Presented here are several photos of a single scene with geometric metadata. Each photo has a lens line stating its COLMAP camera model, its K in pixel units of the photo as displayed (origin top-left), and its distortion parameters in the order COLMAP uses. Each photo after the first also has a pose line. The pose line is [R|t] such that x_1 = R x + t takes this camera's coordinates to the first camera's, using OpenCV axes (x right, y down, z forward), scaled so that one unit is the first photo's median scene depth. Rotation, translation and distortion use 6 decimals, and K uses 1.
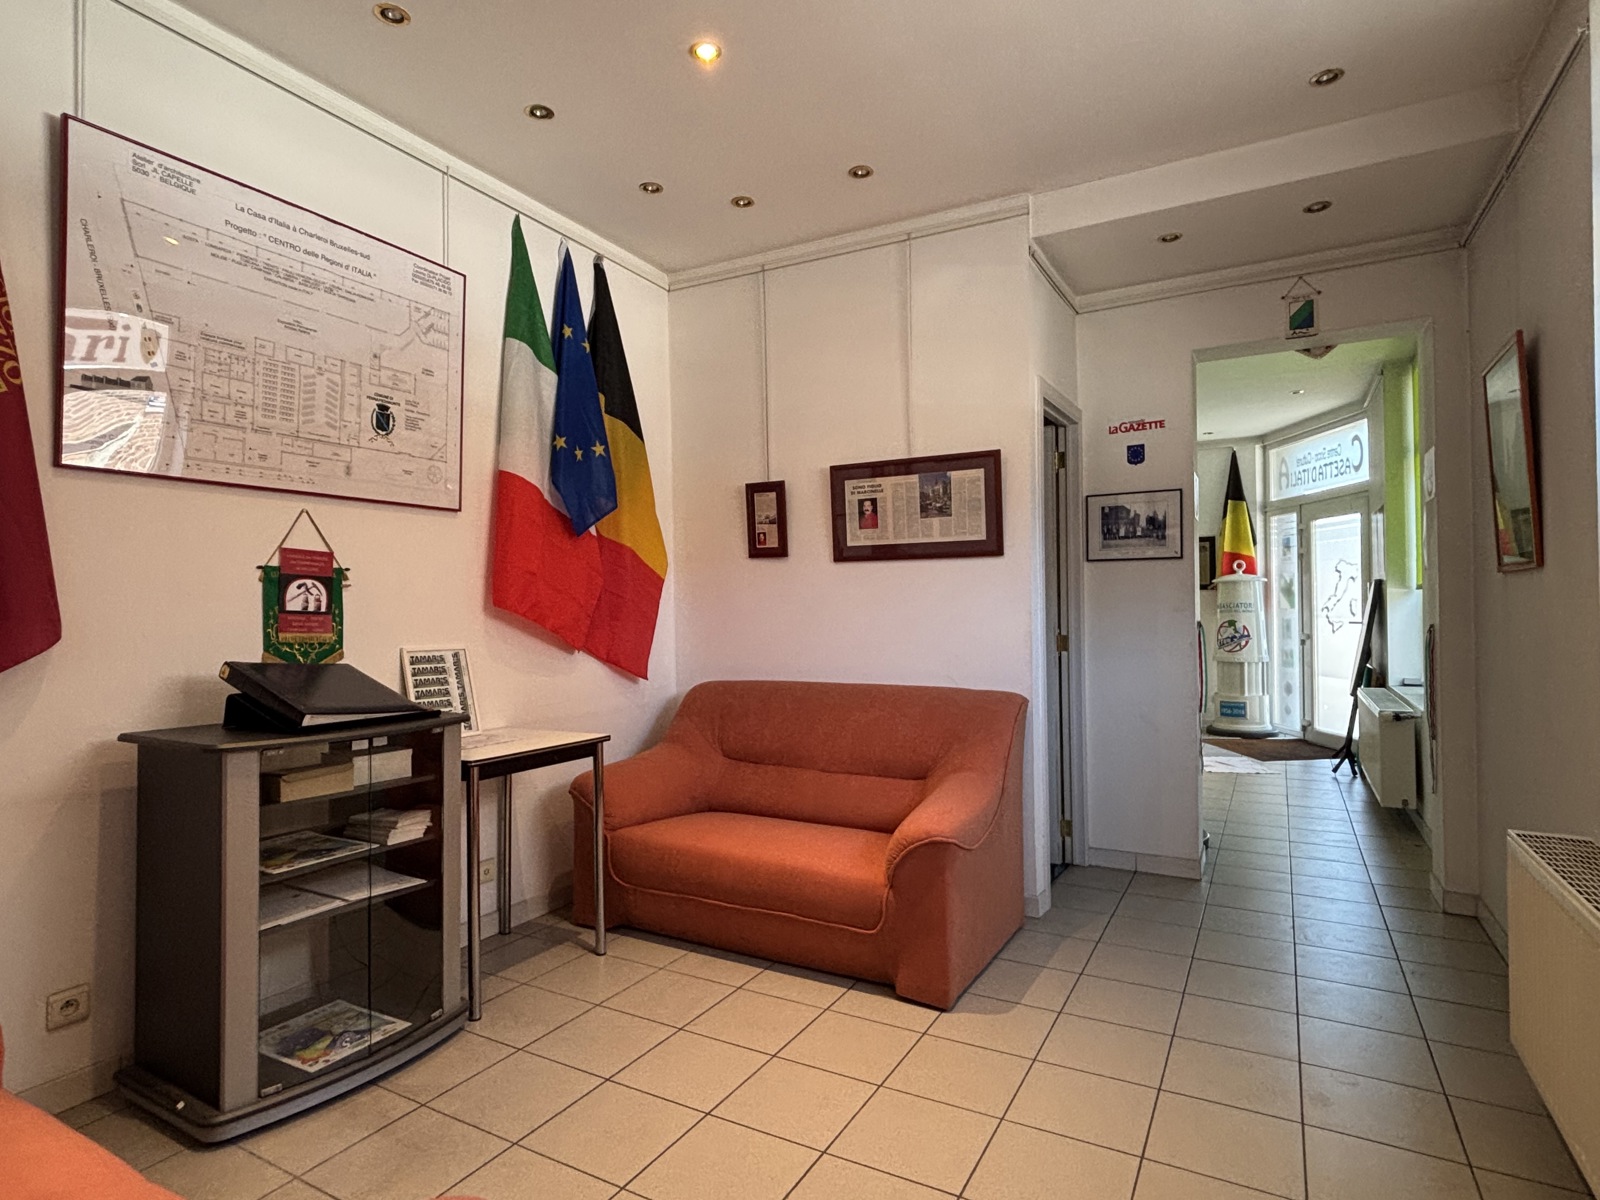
lens RADIAL K [[857.9, 0, 801.1], [0, 857.9, 601.7], [0, 0, 1]] dist [0.001749, -0.000350]
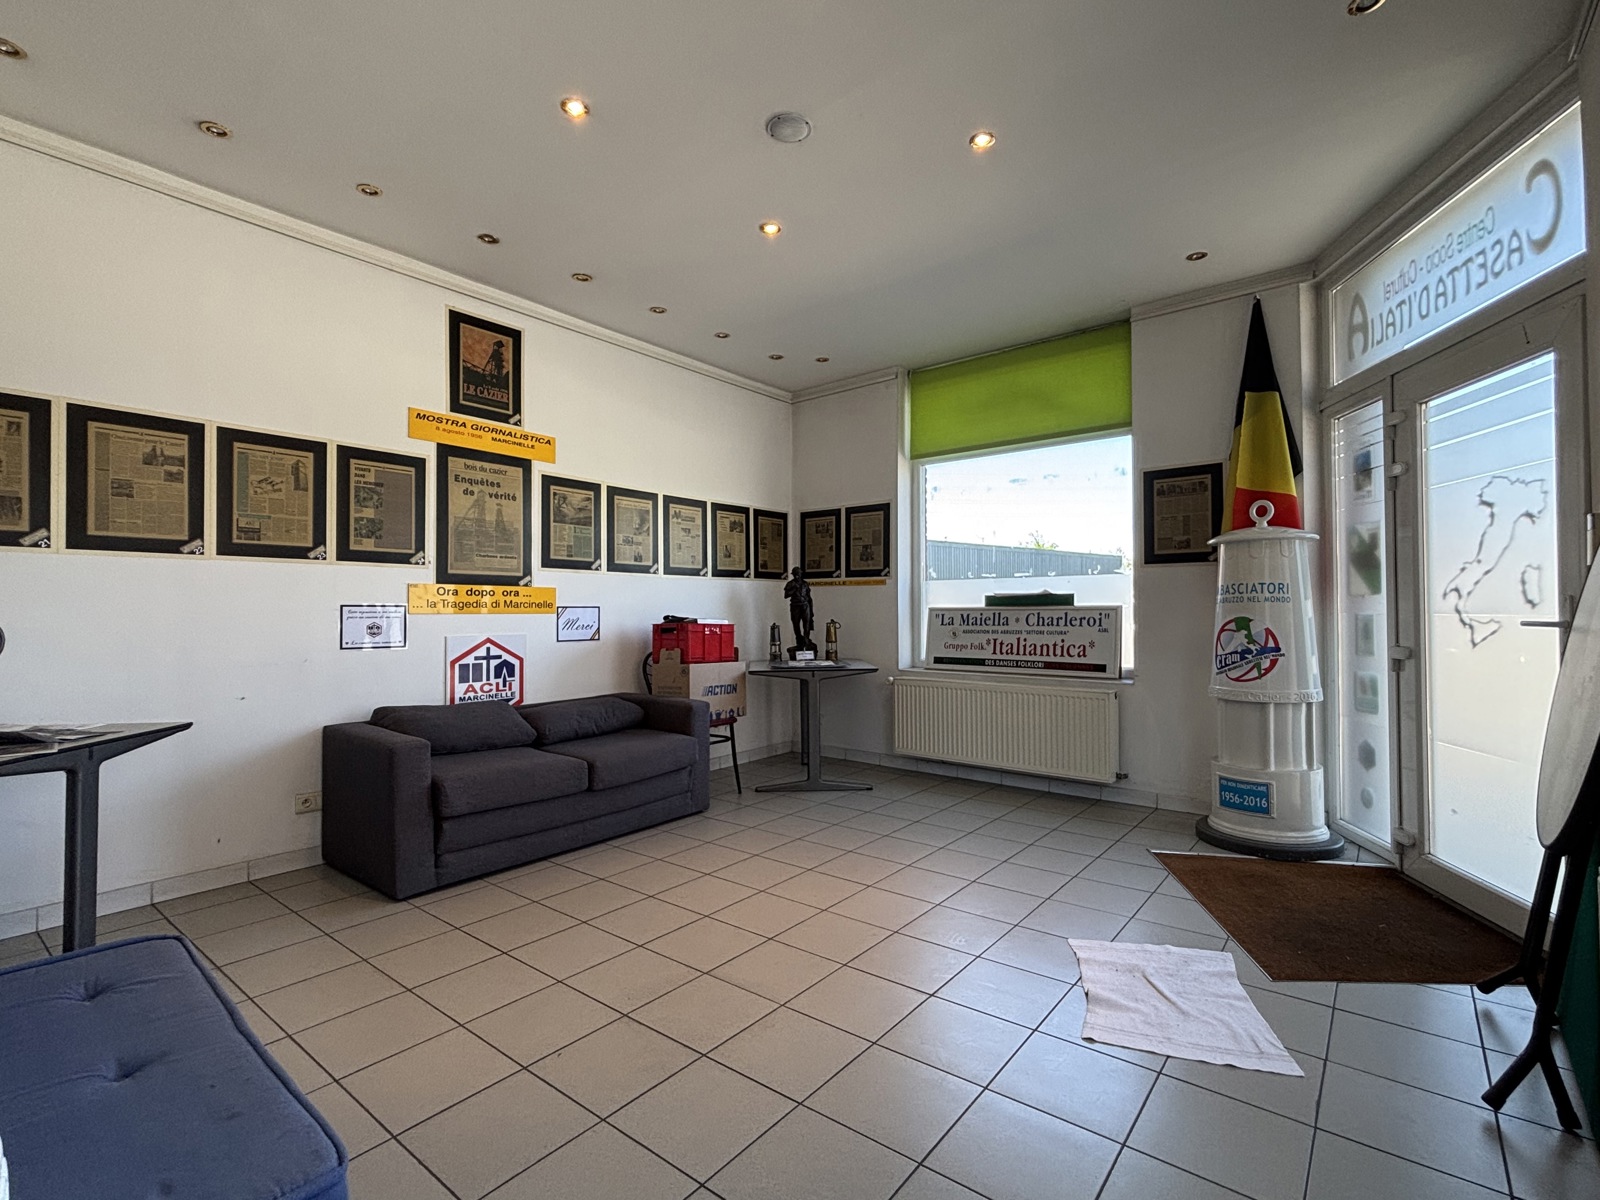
lens RADIAL K [[750.1, 0, 802.9], [0, 750.1, 600.0], [0, 0, 1]] dist [-0.004708, 0.000693]
pose [[0.988284, 0.002929, -0.152601, 0.313307], [-0.003333, 0.999992, -0.002393, 0.013064], [0.152593, 0.002874, 0.988285, 0.525742]]
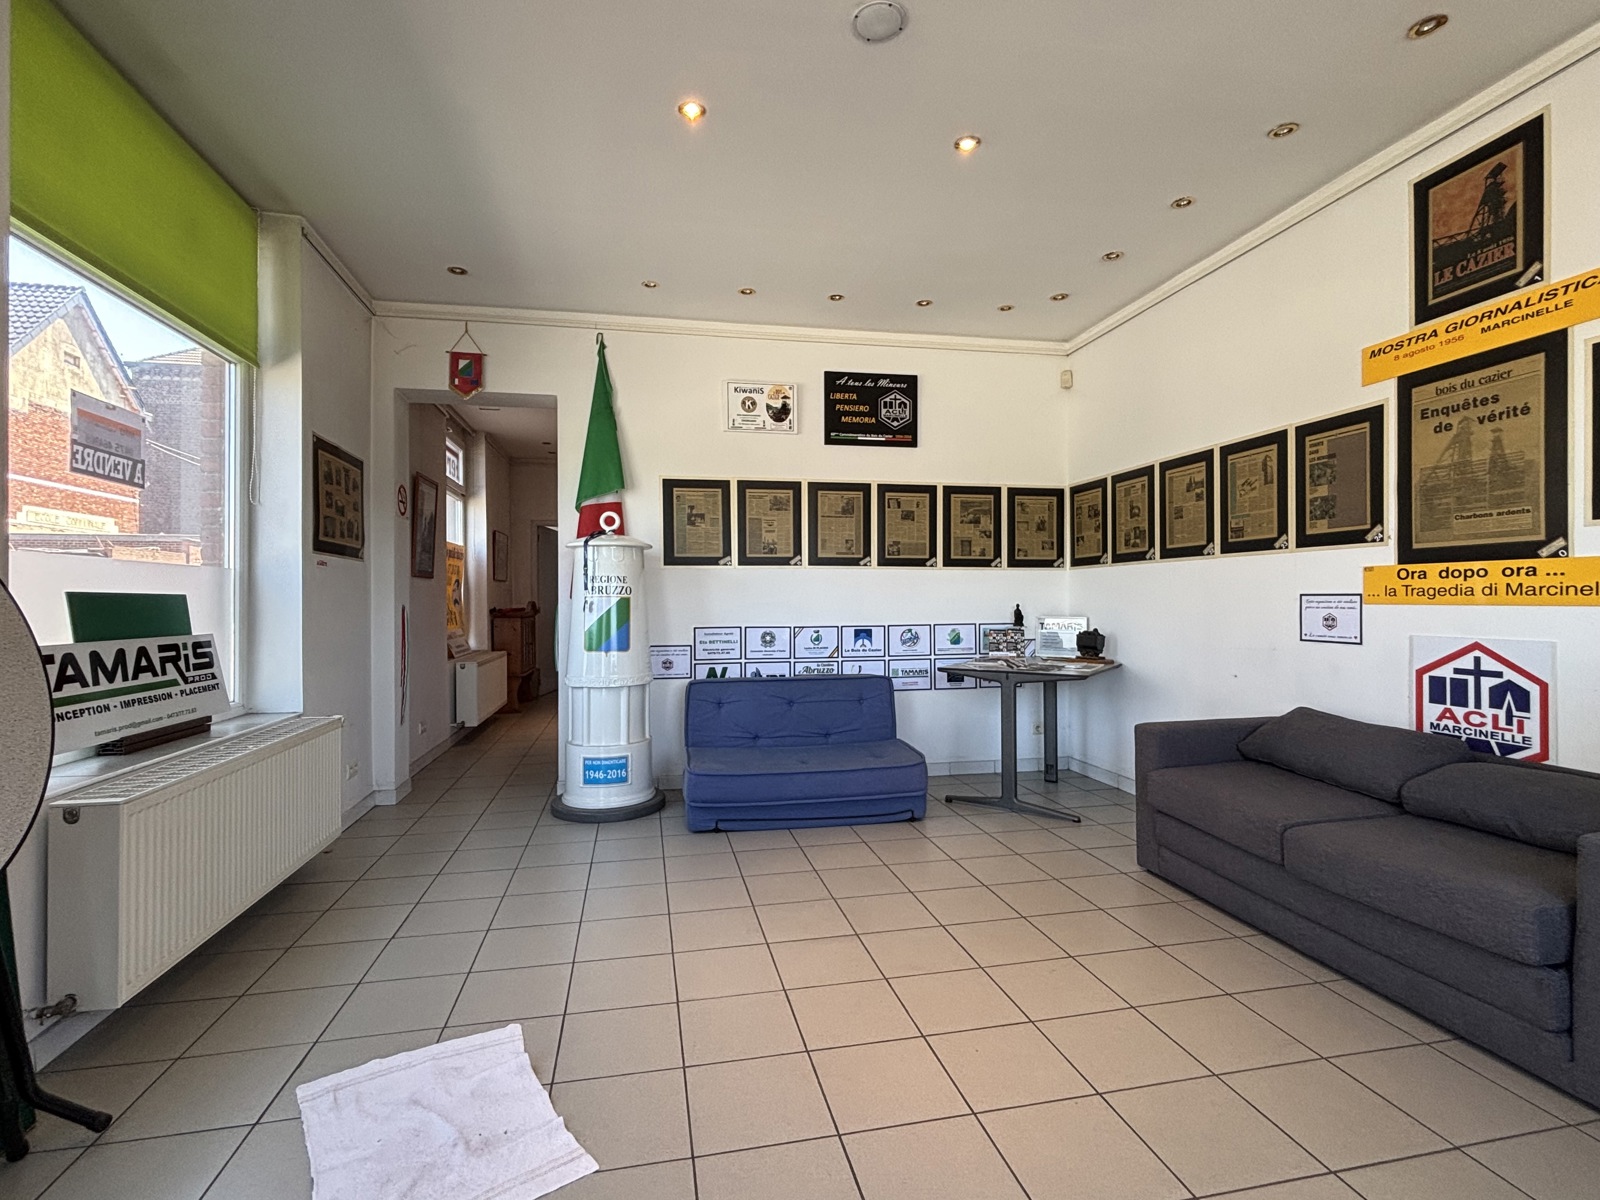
lens RADIAL K [[750.1, 0, 798.7], [0, 750.1, 597.7], [0, 0, 1]] dist [-0.004708, 0.000693]
pose [[-0.743213, 0.008797, -0.668997, 0.474476], [0.017383, 0.999830, -0.006164, 0.015691], [0.668829, -0.016210, -0.743240, 1.071469]]
